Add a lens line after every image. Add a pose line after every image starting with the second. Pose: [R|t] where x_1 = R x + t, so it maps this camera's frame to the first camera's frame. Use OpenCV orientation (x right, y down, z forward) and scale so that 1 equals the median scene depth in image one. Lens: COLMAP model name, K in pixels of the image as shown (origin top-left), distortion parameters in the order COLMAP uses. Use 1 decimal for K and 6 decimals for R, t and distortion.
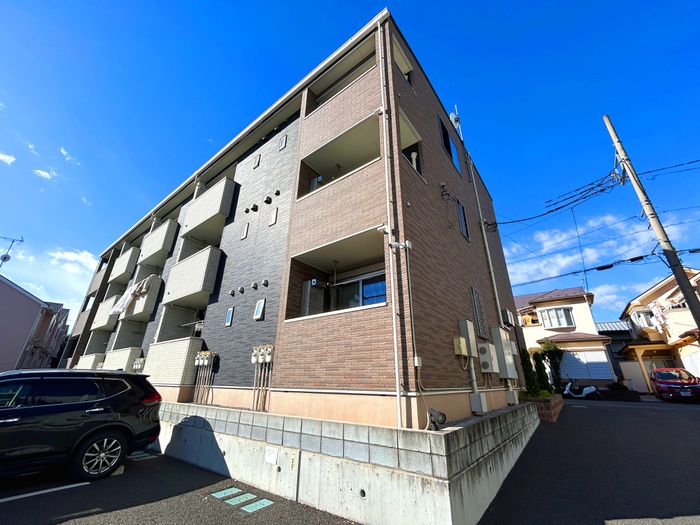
lens RADIAL K [[279.7, 0, 350.0], [0, 279.7, 262.5], [0, 0, 1]] dist [0.002252, 0.000231]
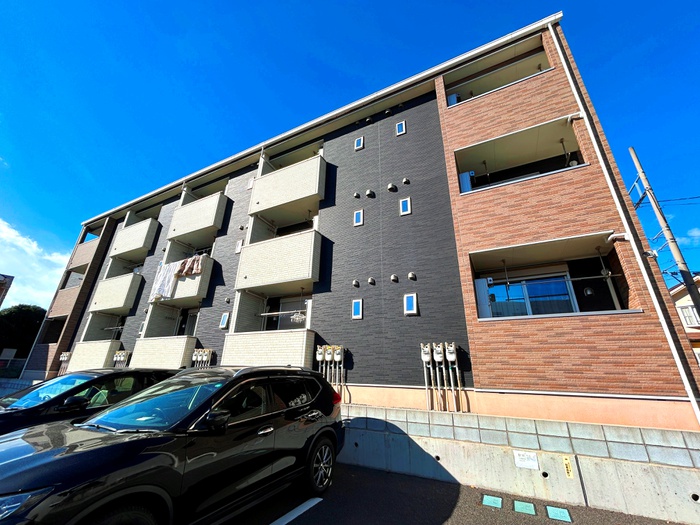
lens RADIAL K [[279.7, 0, 350.0], [0, 279.7, 262.5], [0, 0, 1]] dist [0.002252, 0.000231]
pose [[0.983004, 0.080092, 0.165192, -0.913960], [-0.084042, 0.996316, 0.017051, 0.037930], [-0.163218, -0.030644, 0.986114, 0.140800]]
